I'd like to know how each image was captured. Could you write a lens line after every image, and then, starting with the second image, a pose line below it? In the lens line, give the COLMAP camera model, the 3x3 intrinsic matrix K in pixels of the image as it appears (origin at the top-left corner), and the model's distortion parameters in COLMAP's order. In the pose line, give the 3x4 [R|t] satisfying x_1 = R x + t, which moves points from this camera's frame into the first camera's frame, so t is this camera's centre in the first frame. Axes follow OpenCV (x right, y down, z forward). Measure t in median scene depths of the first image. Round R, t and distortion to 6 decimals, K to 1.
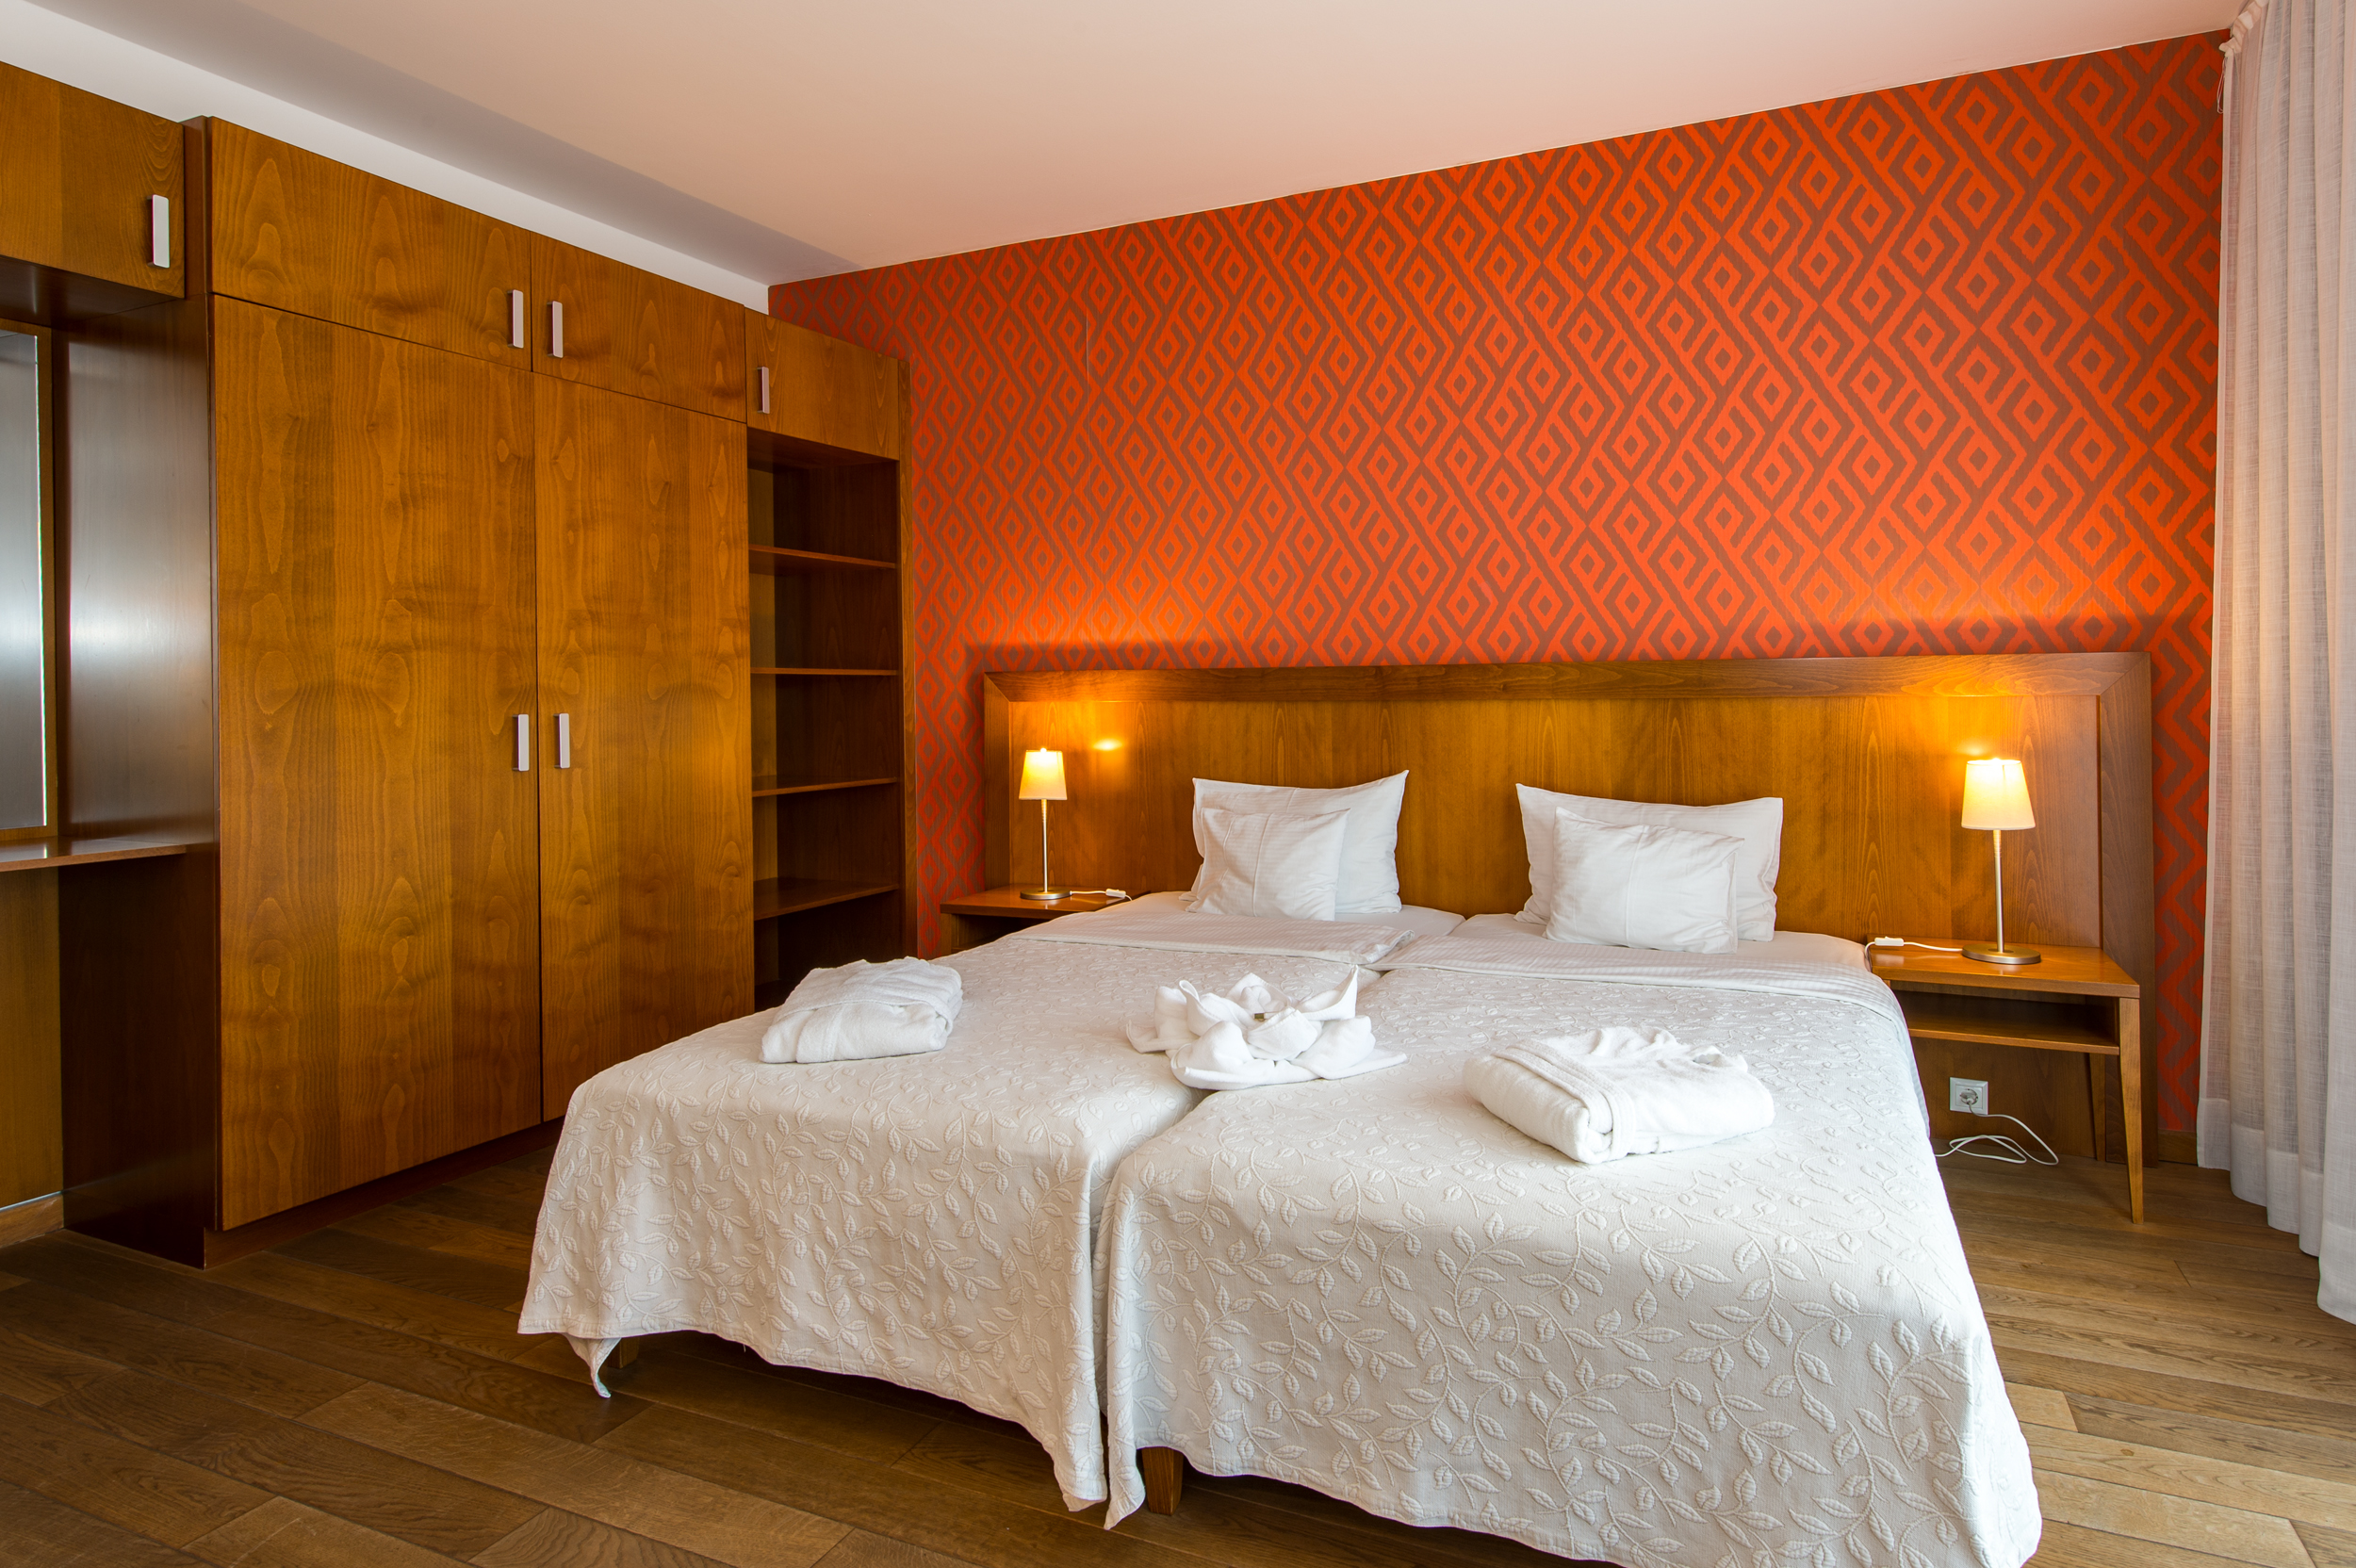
lens RADIAL K [[1551.6, 0, 1182.0], [0, 1551.6, 690.4], [0, 0, 1]] dist [0.005104, 0.002934]
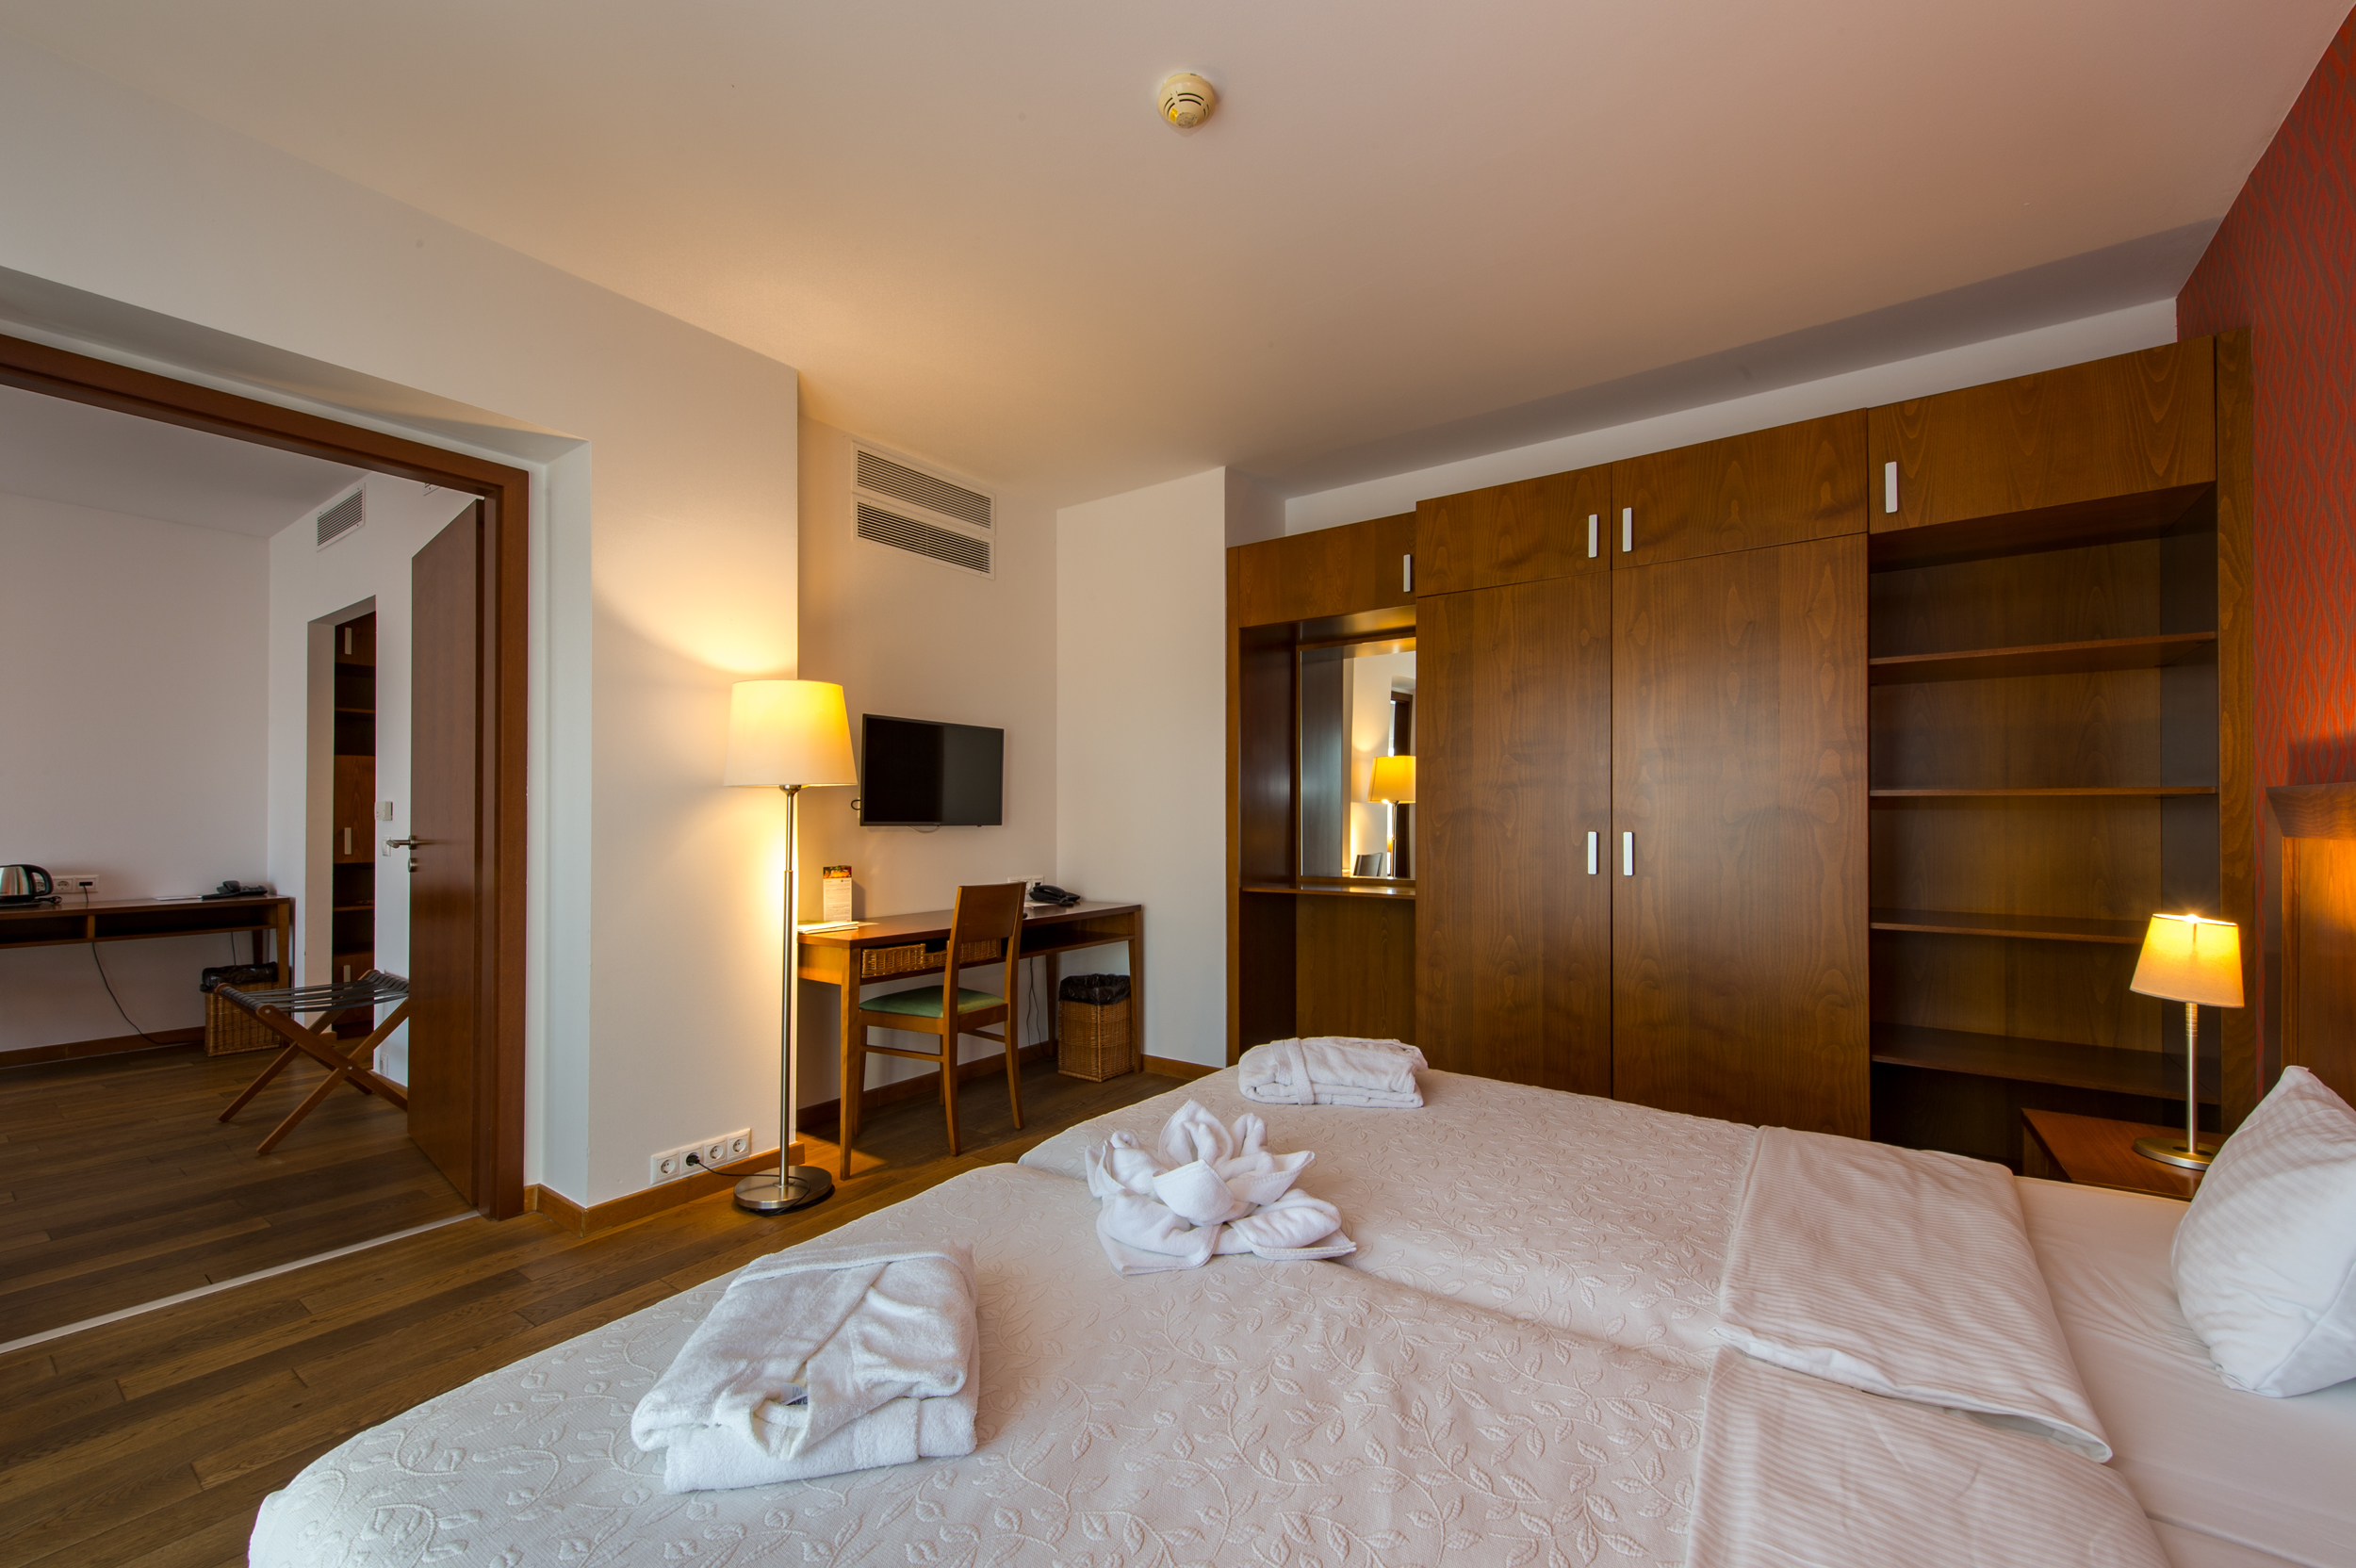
lens RADIAL K [[916.9, 0, 1179.4], [0, 916.9, 821.6], [0, 0, 1]] dist [0.000335, 0.000029]
pose [[-0.252597, 0.009293, -0.967527, 0.287945], [-0.000615, 0.999952, 0.009765, -0.000630], [0.967571, 0.003061, -0.252580, 0.577858]]
